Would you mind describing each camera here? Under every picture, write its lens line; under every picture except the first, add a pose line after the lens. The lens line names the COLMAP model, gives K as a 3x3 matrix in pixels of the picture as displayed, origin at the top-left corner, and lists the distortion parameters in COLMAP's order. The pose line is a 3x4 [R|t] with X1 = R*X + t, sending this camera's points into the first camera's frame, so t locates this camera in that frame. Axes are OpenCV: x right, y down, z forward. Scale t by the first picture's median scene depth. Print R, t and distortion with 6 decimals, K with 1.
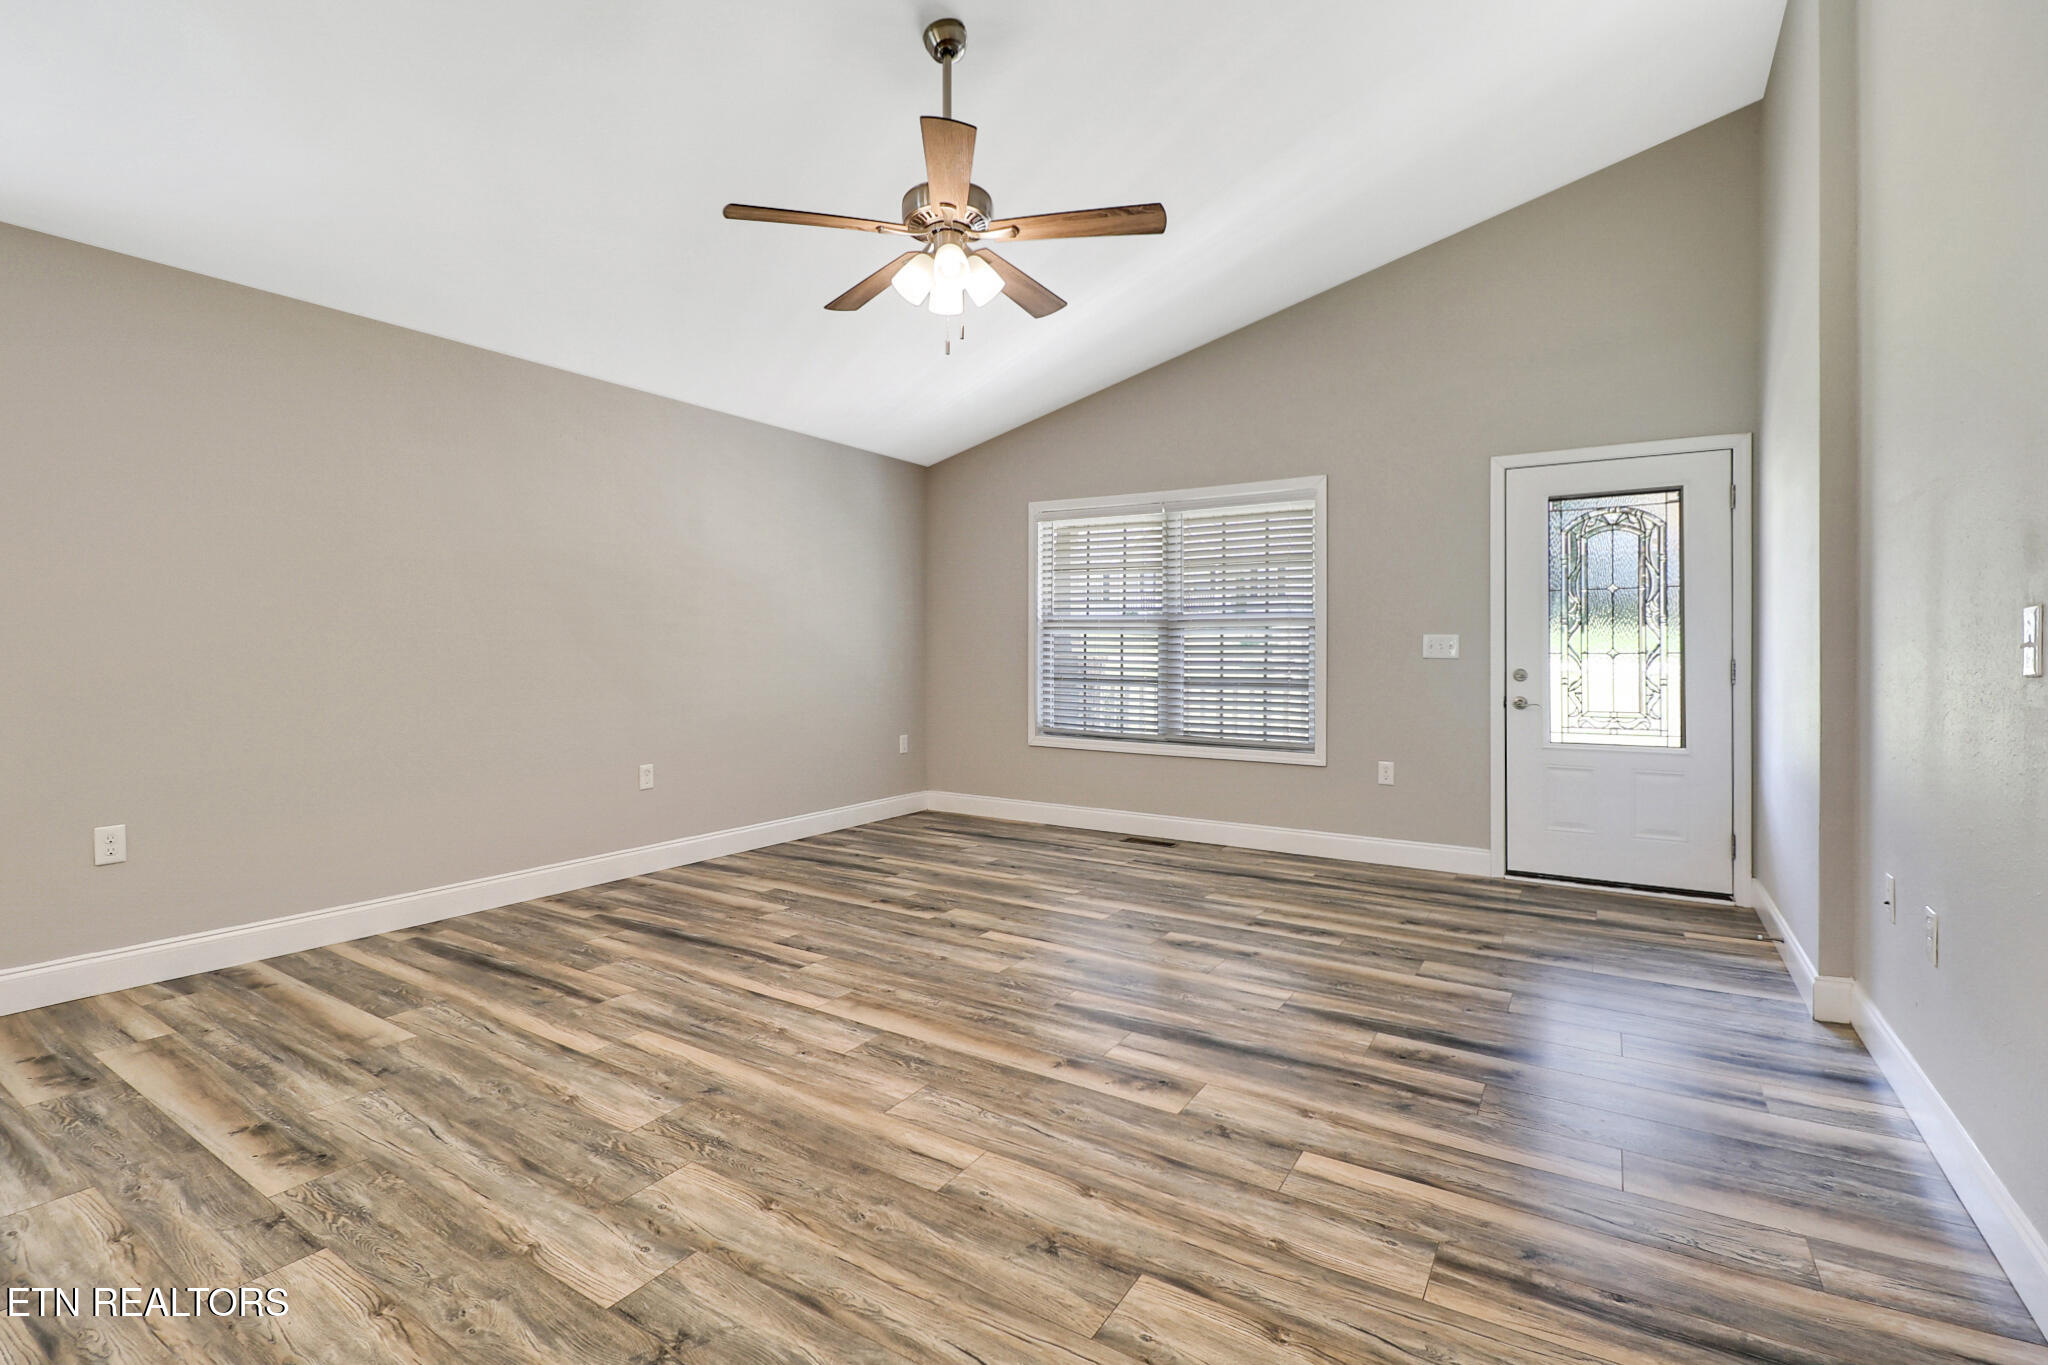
lens RADIAL K [[939.6, 0, 999.6], [0, 939.6, 646.1], [0, 0, 1]] dist [-0.001309, -0.009657]
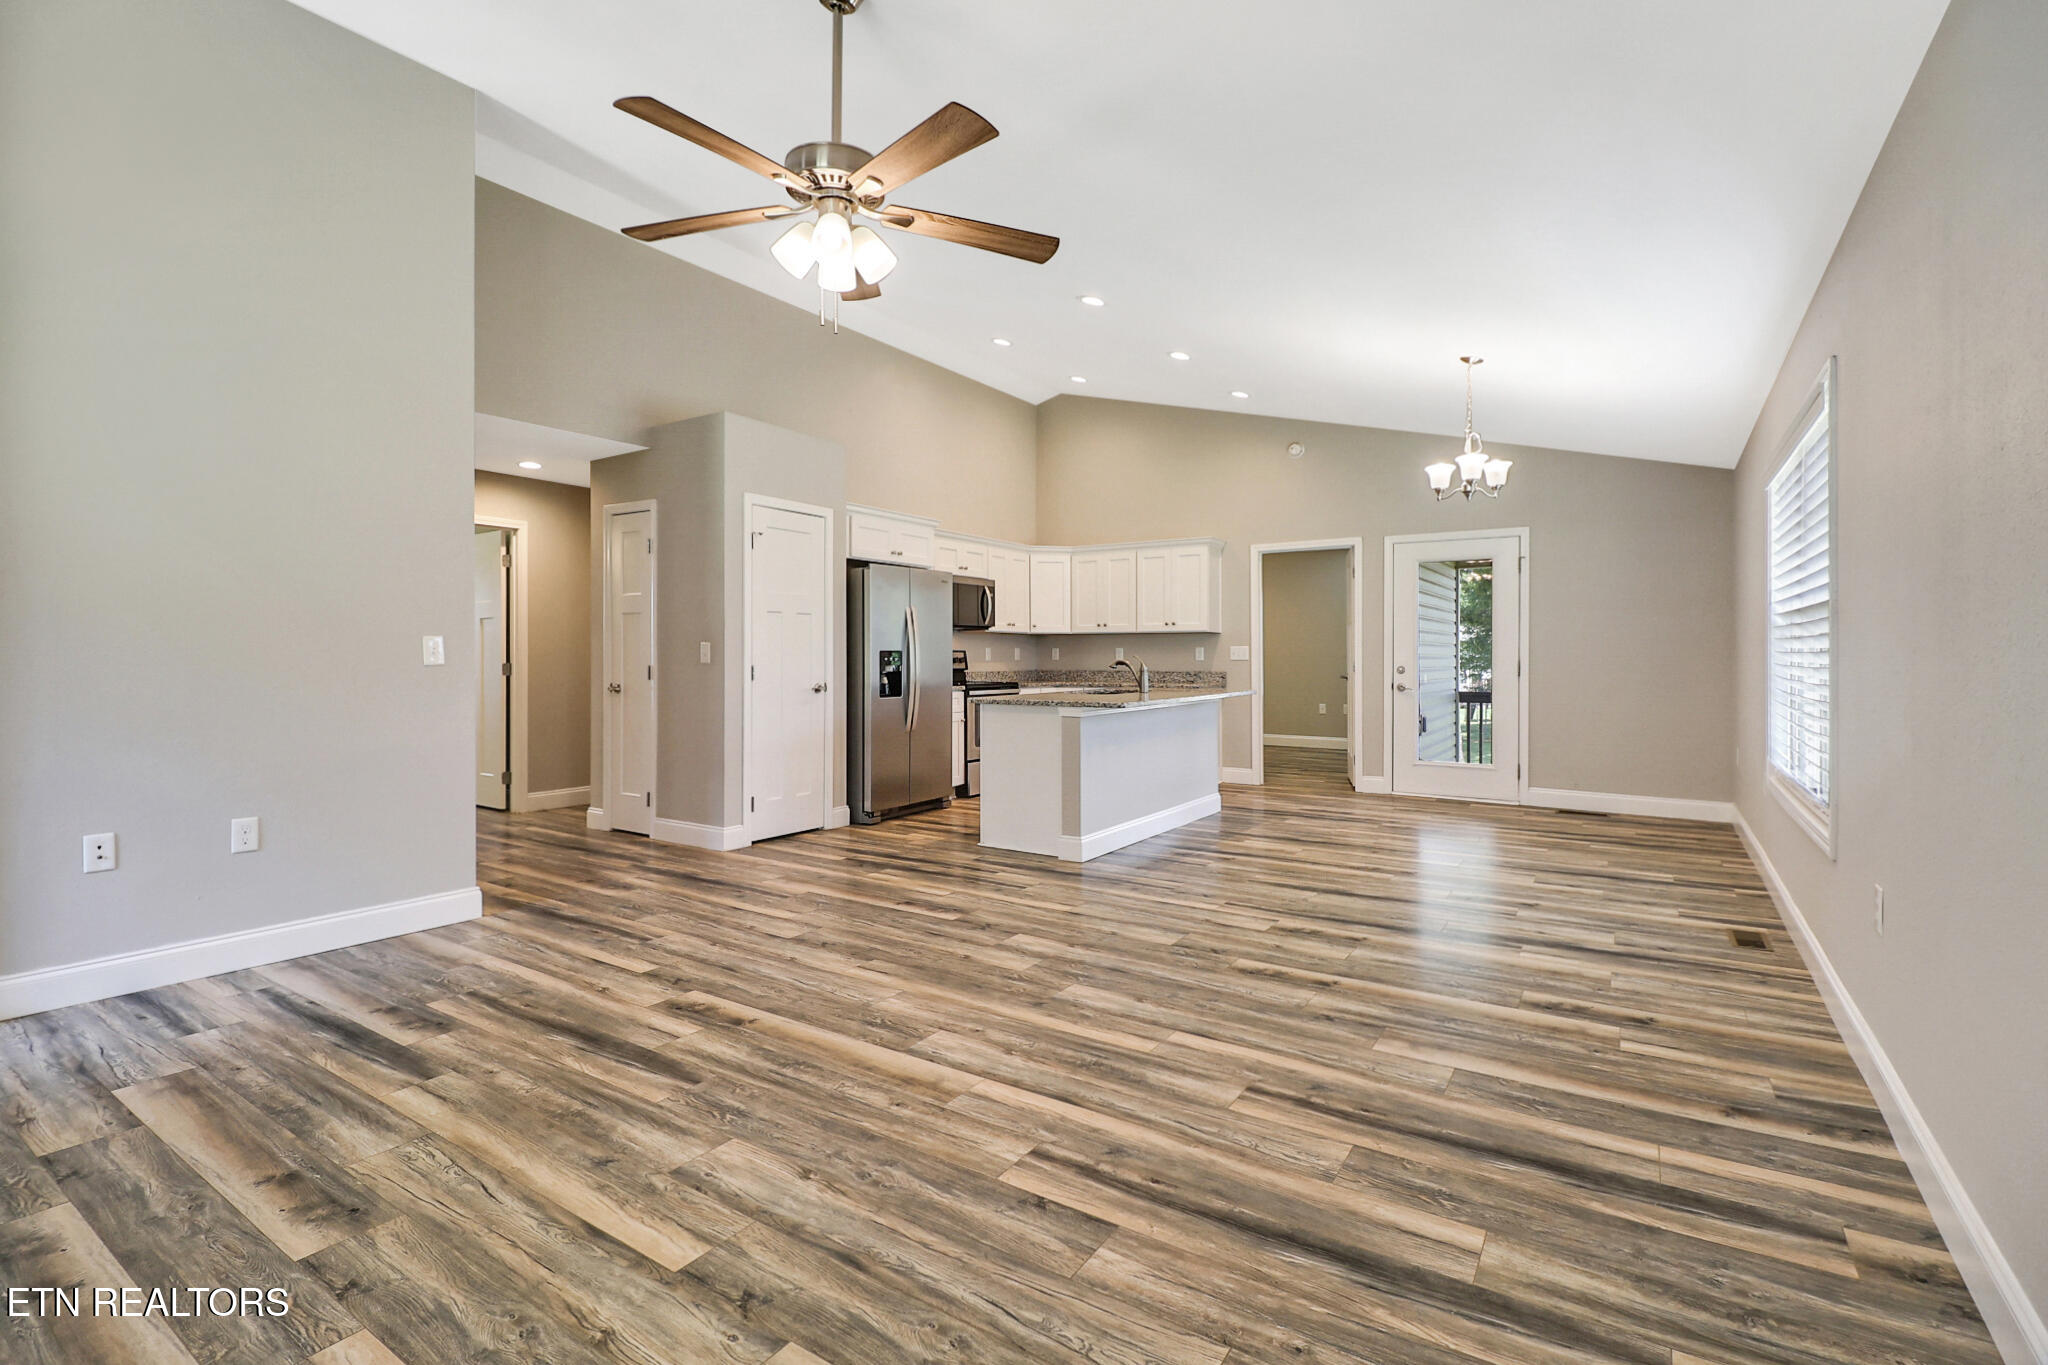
lens RADIAL K [[939.6, 0, 1003.9], [0, 939.6, 672.3], [0, 0, 1]] dist [-0.001309, -0.009657]
pose [[-0.999859, -0.004486, 0.016196, -0.217071], [-0.004270, 0.999901, 0.013384, 0.003279], [-0.016254, 0.013313, -0.999779, 1.775081]]
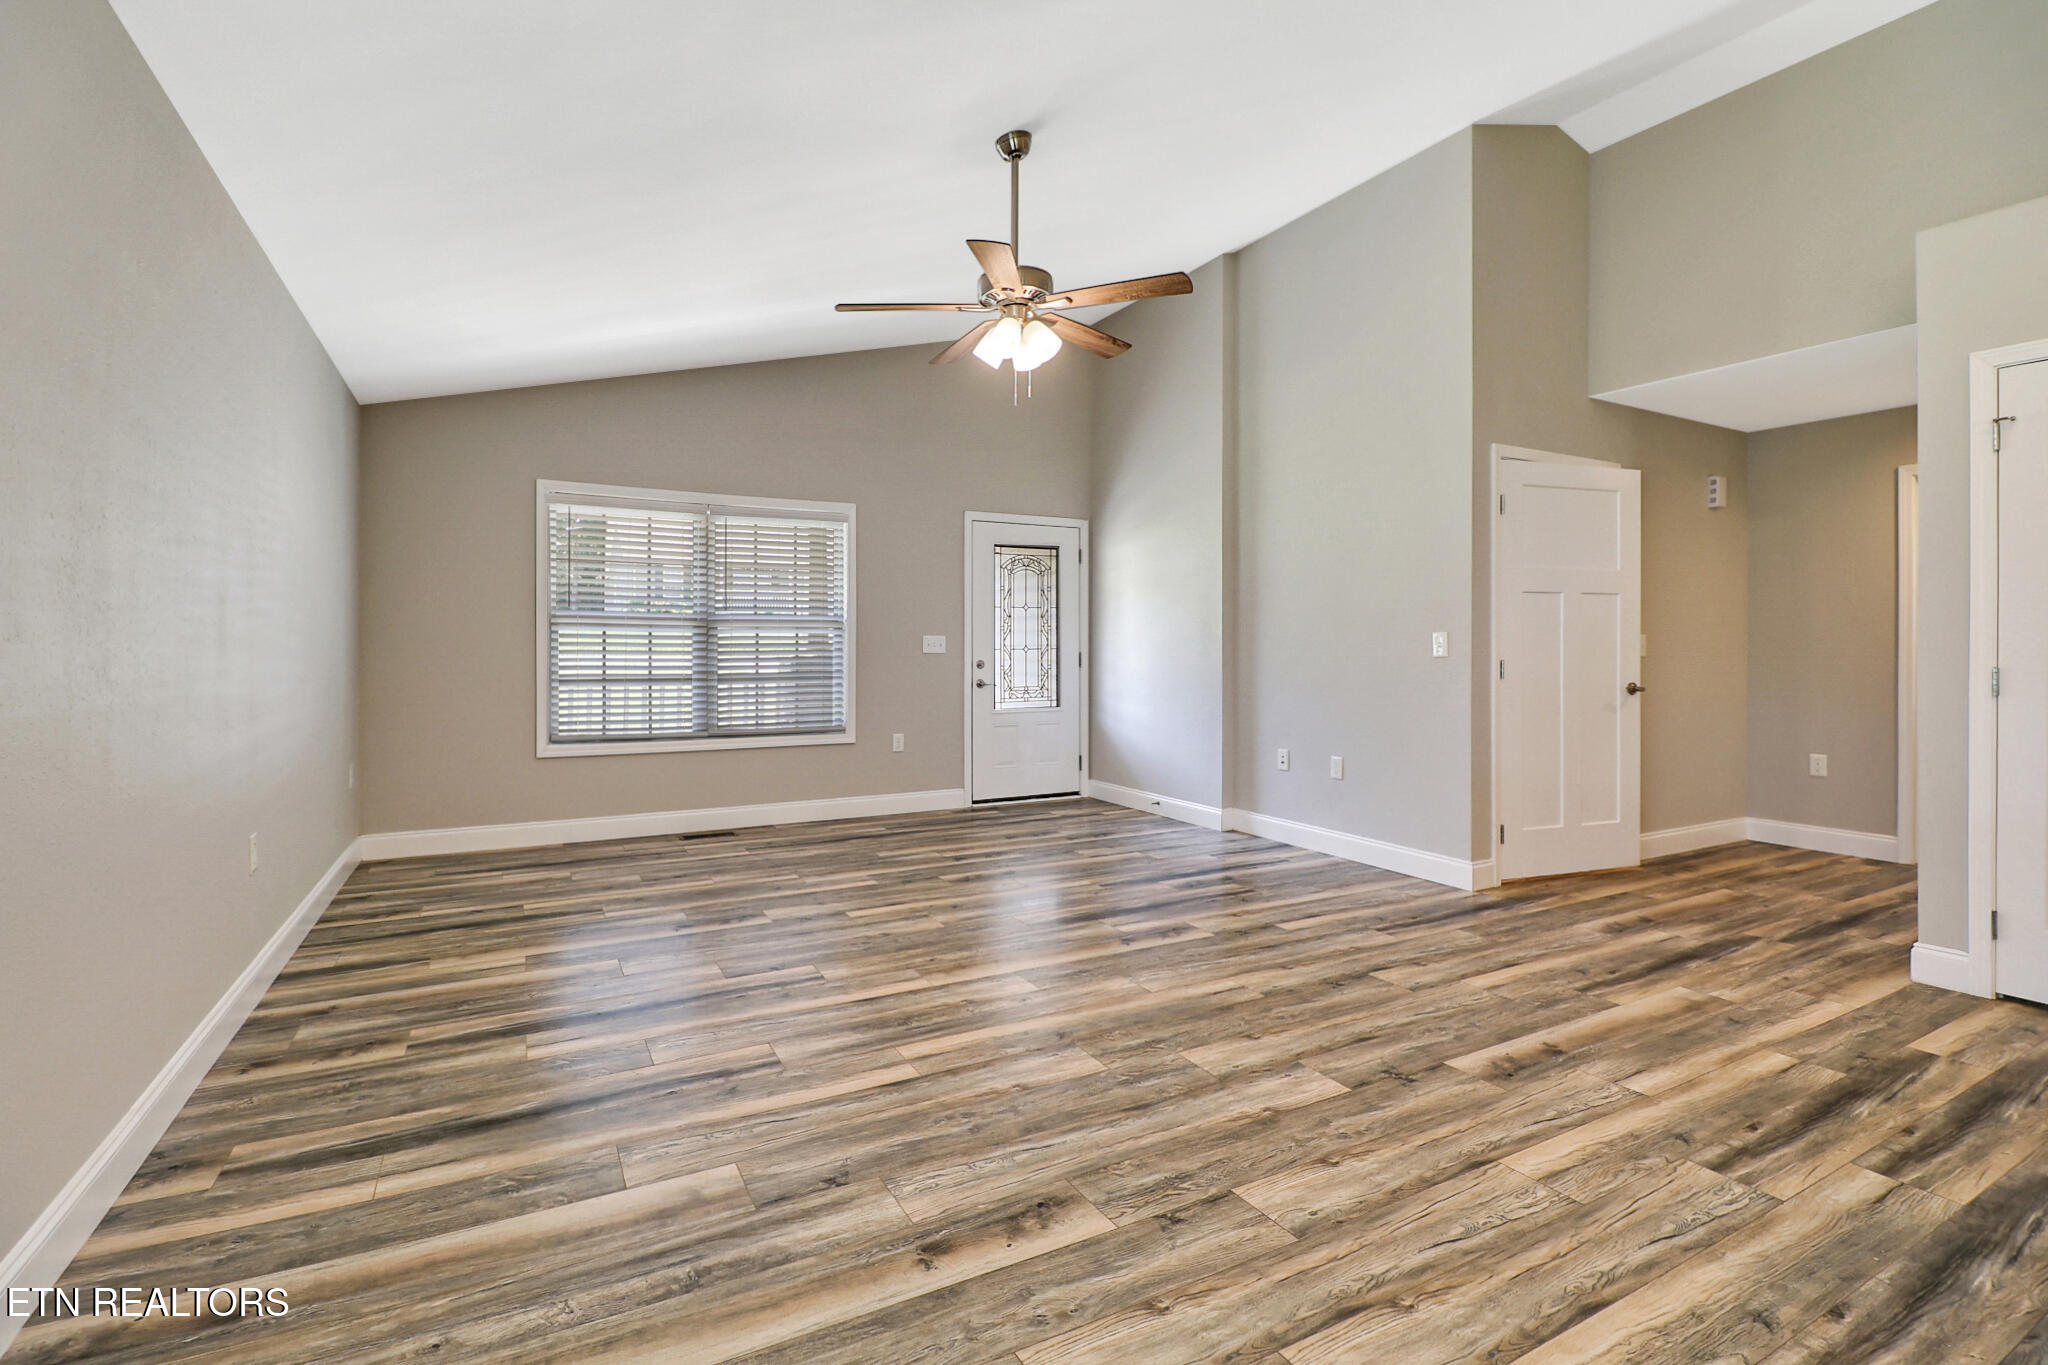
lens RADIAL K [[939.6, 0, 1009.5], [0, 939.6, 645.7], [0, 0, 1]] dist [-0.001309, -0.009657]
pose [[0.482749, 0.000975, 0.875758, -1.043109], [-0.003911, 0.999992, 0.001042, -0.000690], [-0.875750, -0.003928, 0.482749, 0.395395]]
